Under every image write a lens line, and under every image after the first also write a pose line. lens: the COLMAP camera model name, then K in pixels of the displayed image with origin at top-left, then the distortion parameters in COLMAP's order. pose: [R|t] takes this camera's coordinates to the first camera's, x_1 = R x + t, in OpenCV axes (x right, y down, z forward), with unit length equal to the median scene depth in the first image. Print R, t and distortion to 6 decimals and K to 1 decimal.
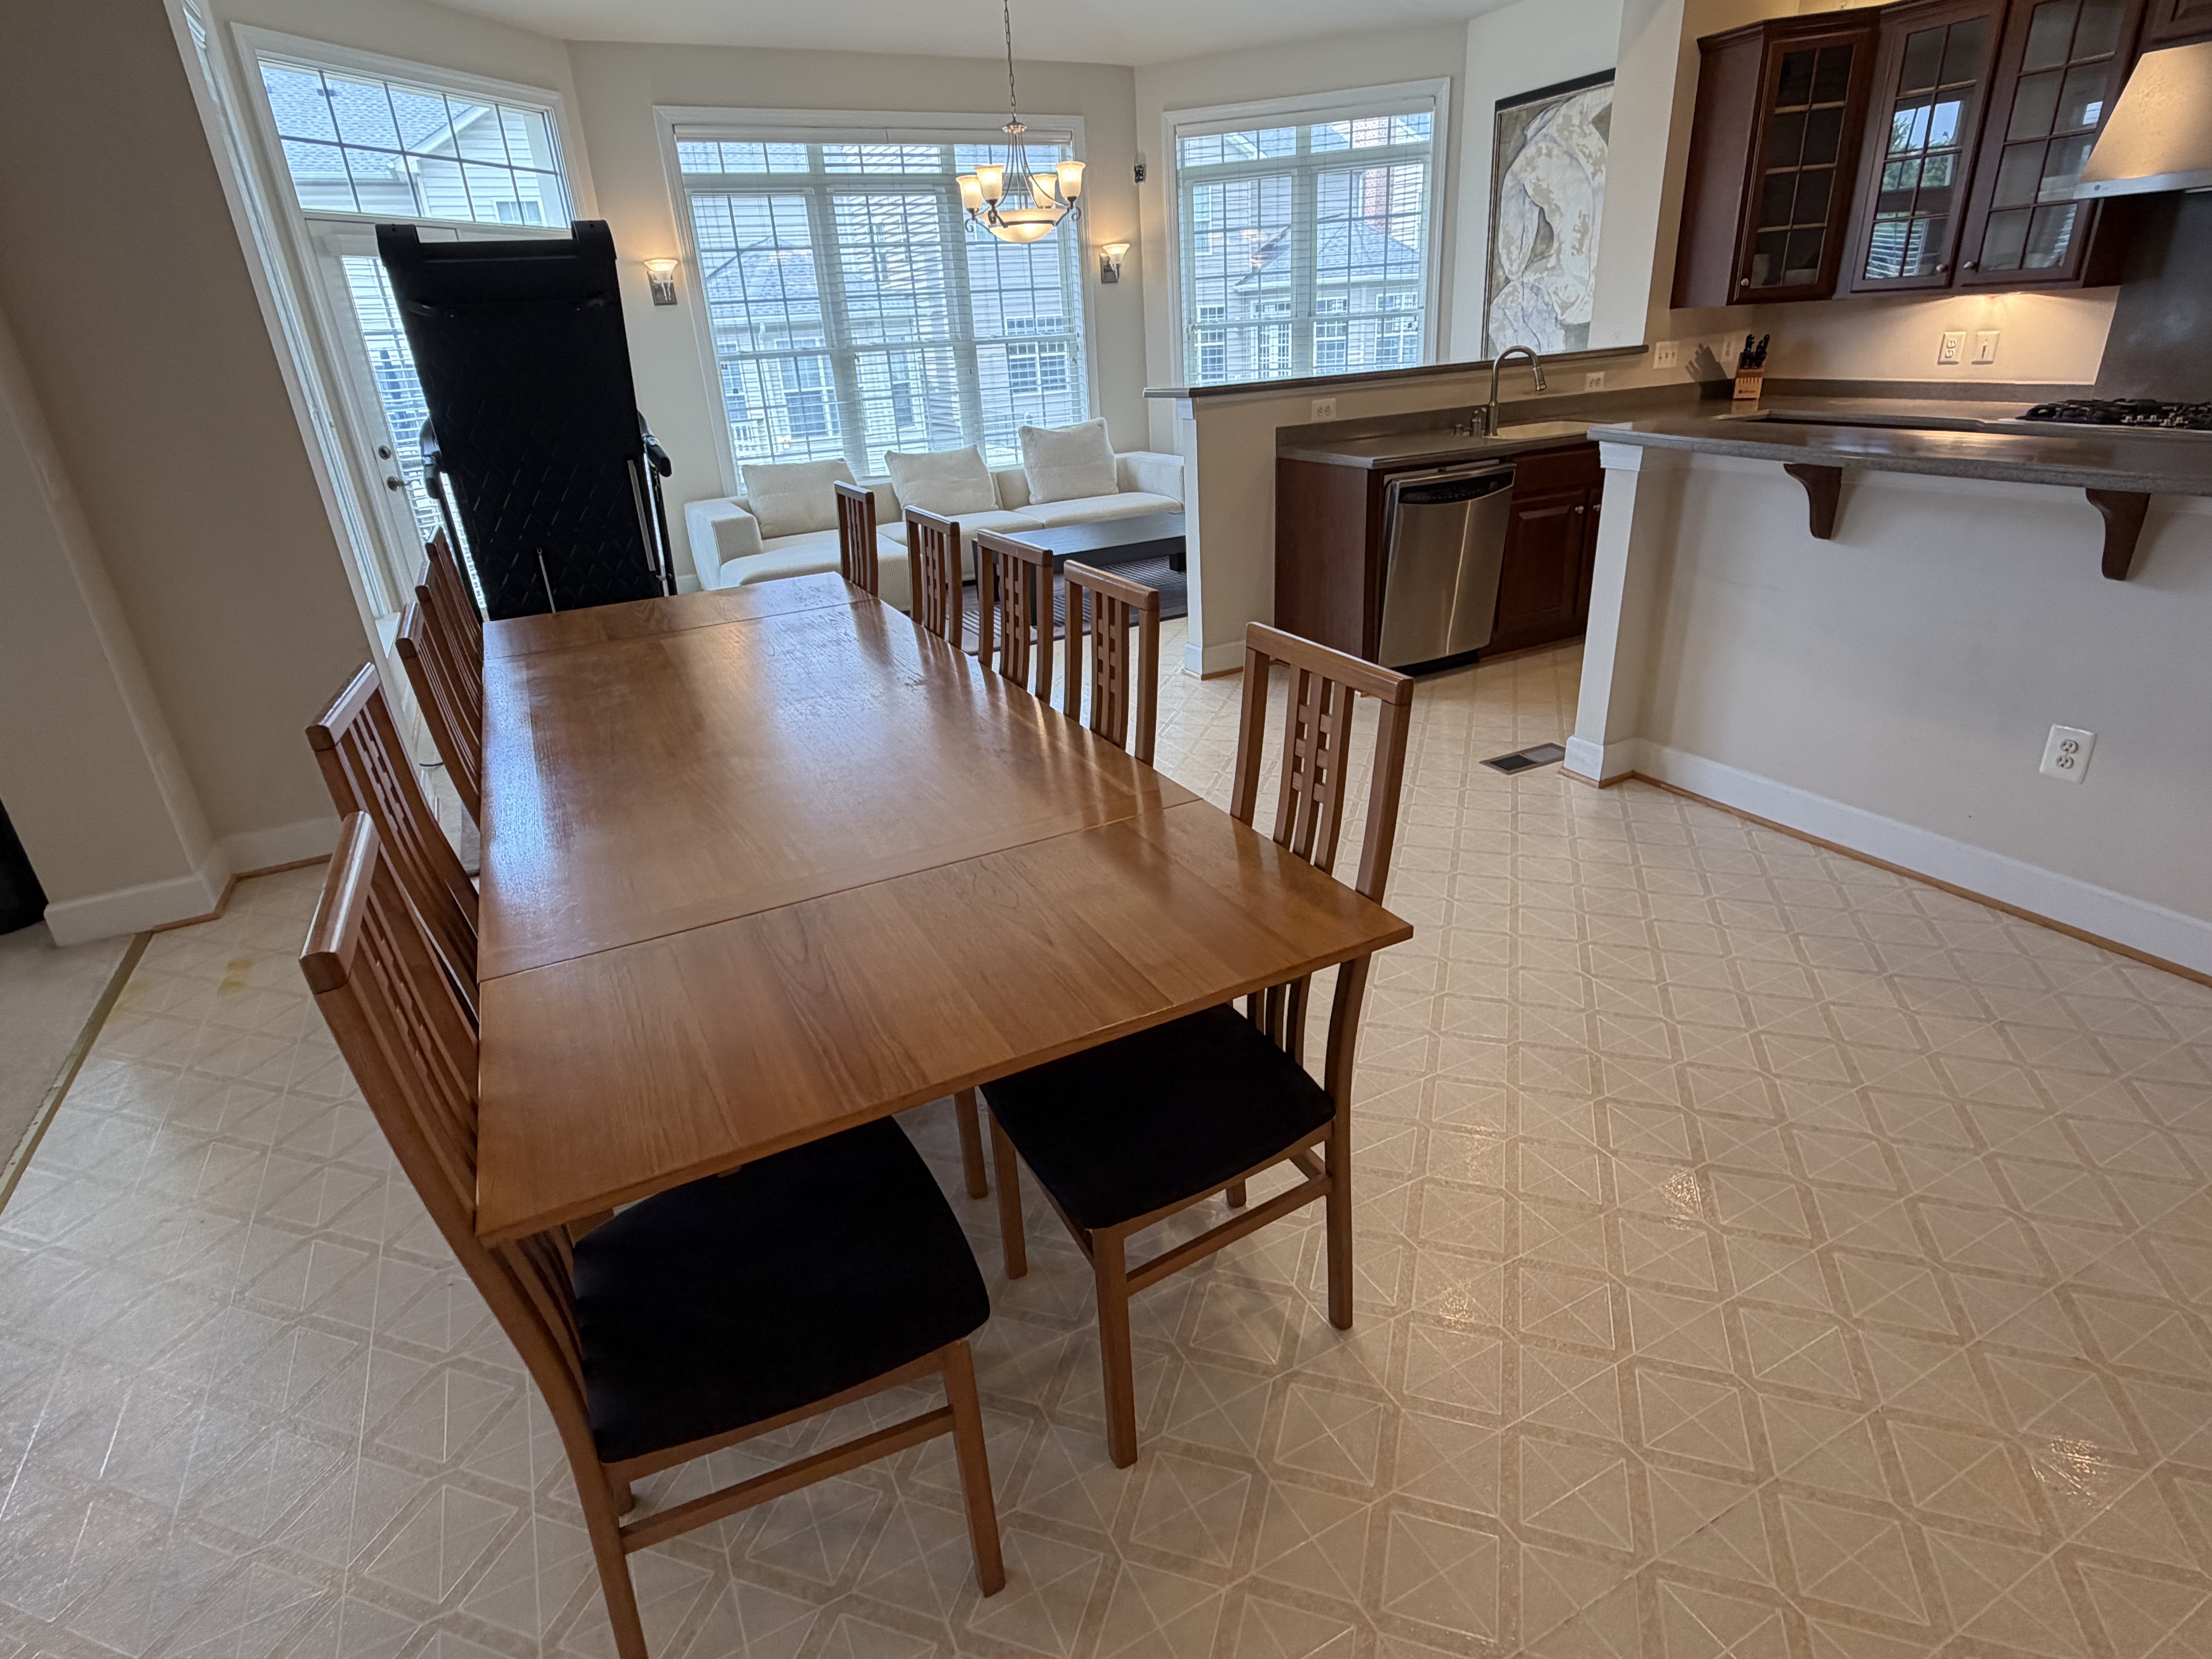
lens RADIAL K [[1146.8, 0, 1101.5], [0, 1146.8, 830.4], [0, 0, 1]] dist [-0.001576, -0.001207]
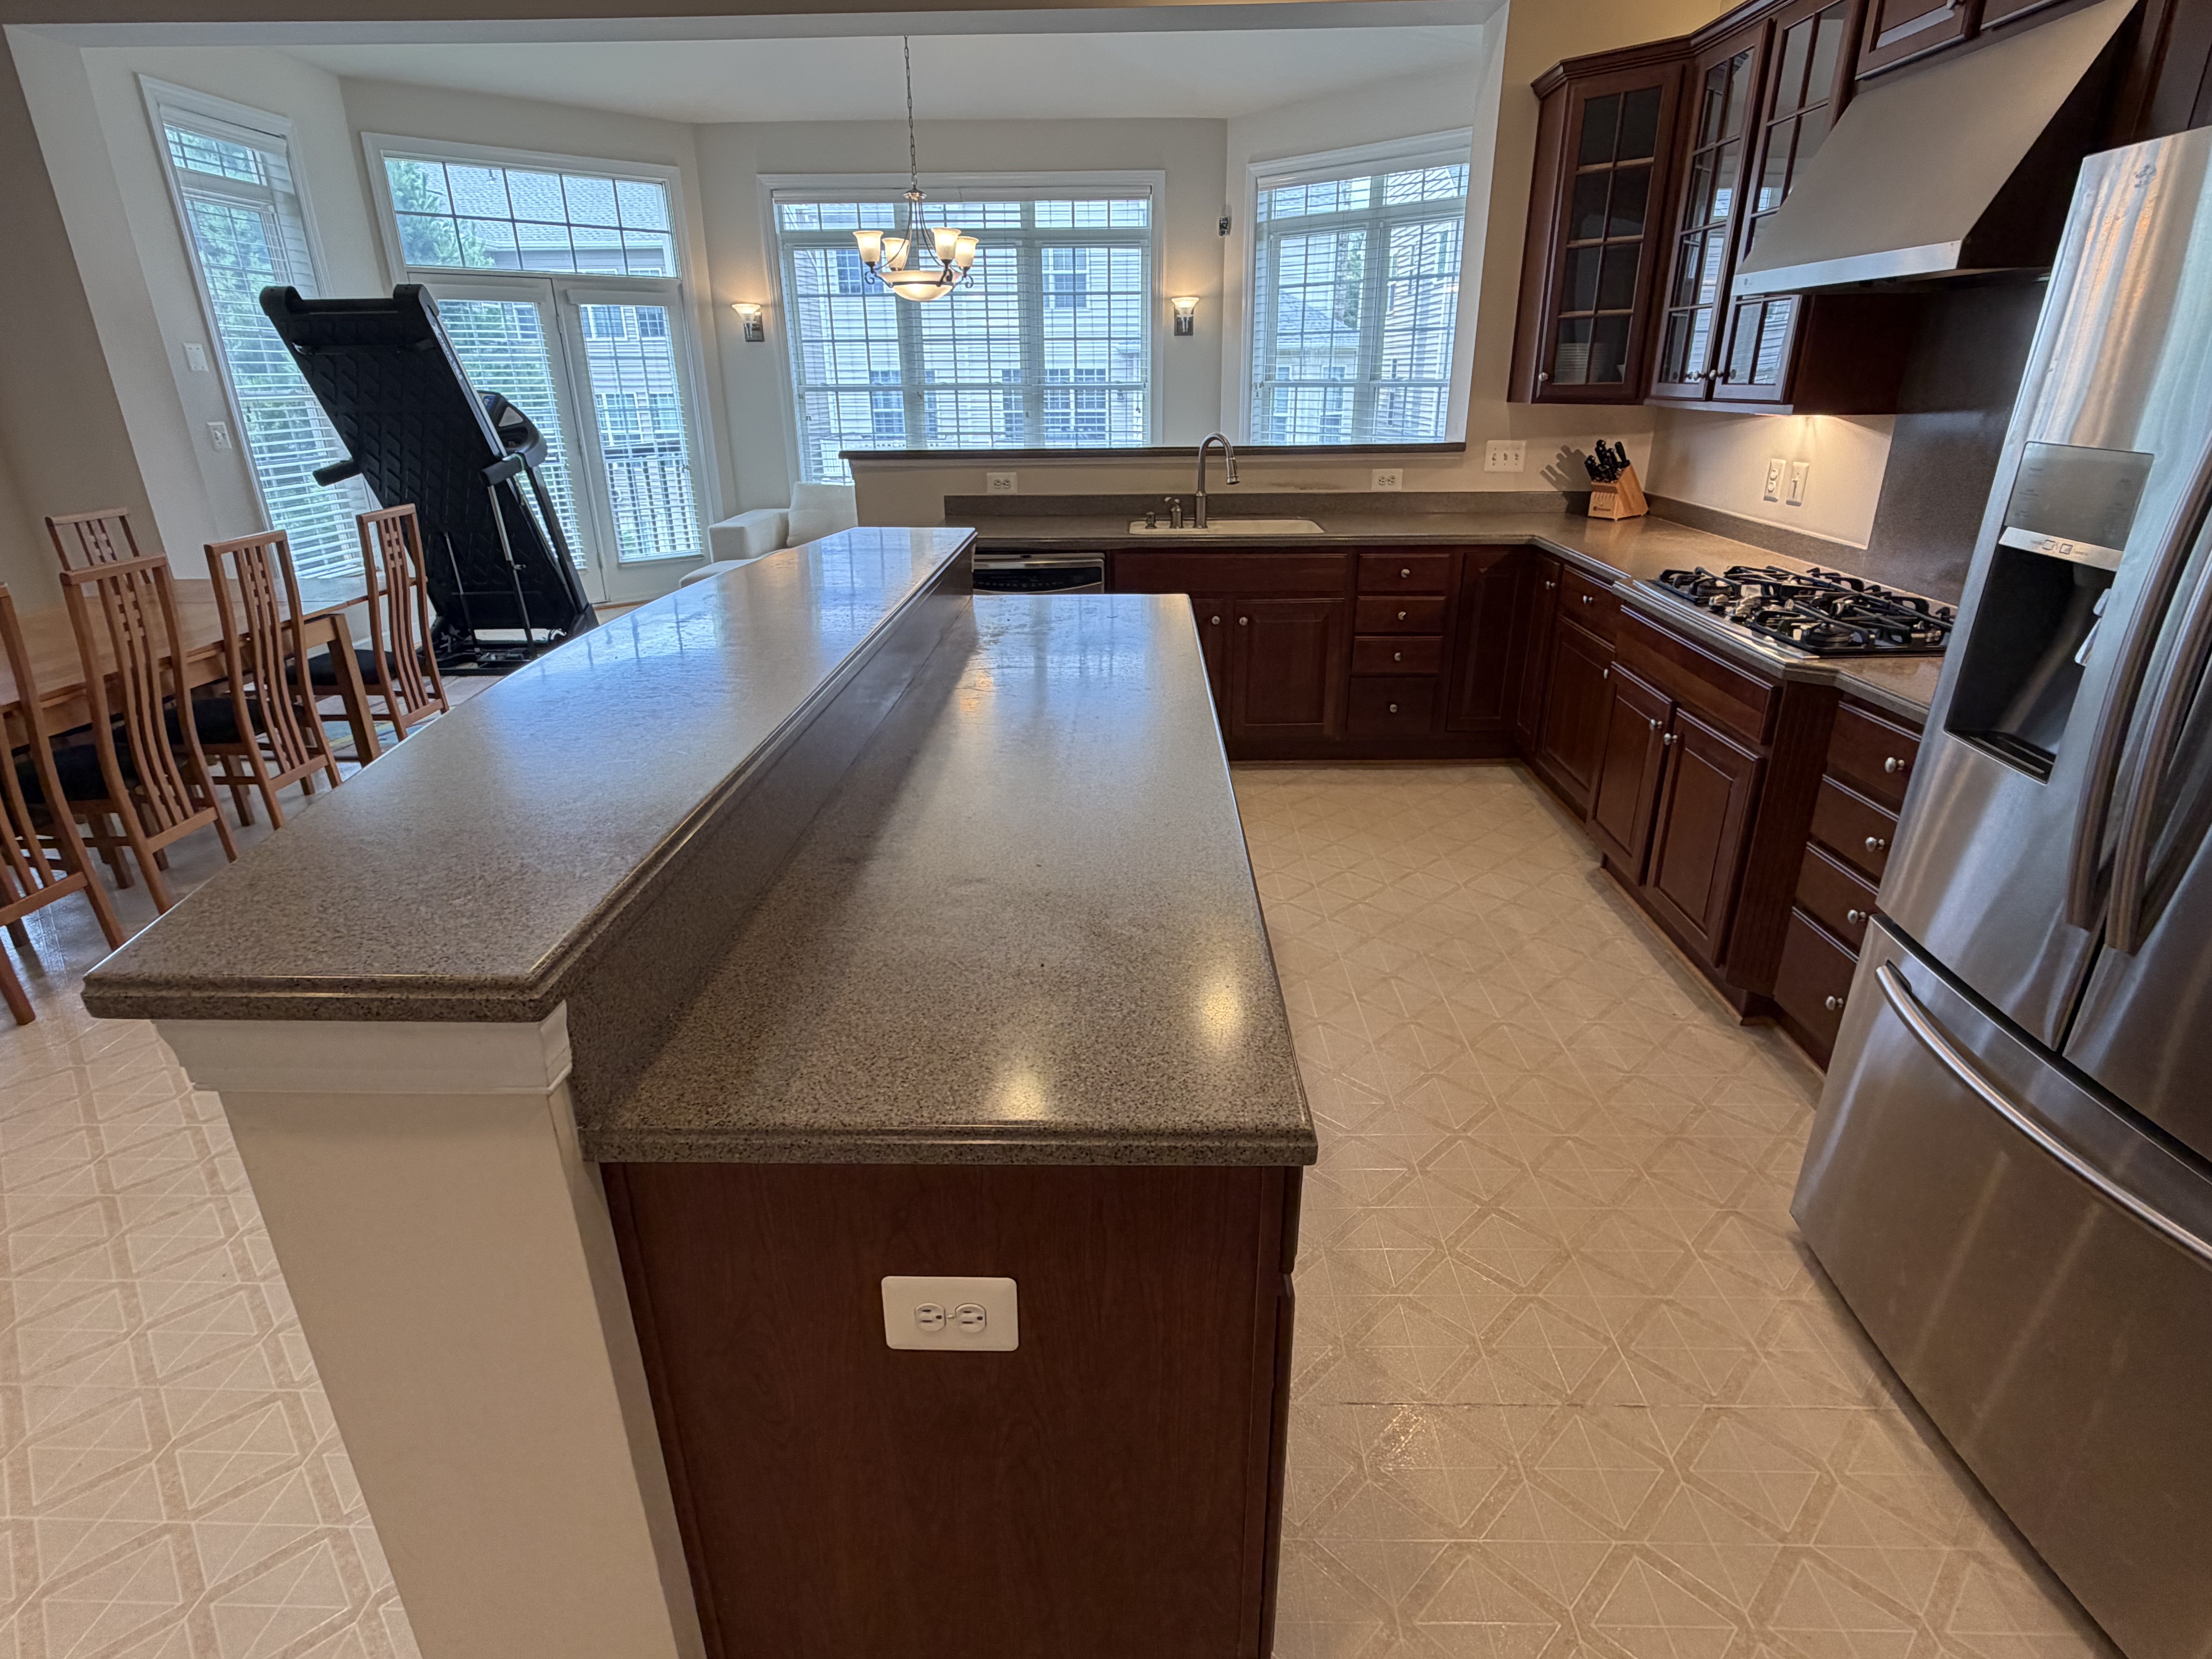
lens RADIAL K [[1146.8, 0, 1101.5], [0, 1146.8, 830.4], [0, 0, 1]] dist [-0.001576, -0.001207]
pose [[0.878457, 0.221960, -0.423140, 0.561209], [-0.228340, 0.972904, 0.036298, -0.098571], [0.419731, 0.064734, 0.905337, 0.122543]]
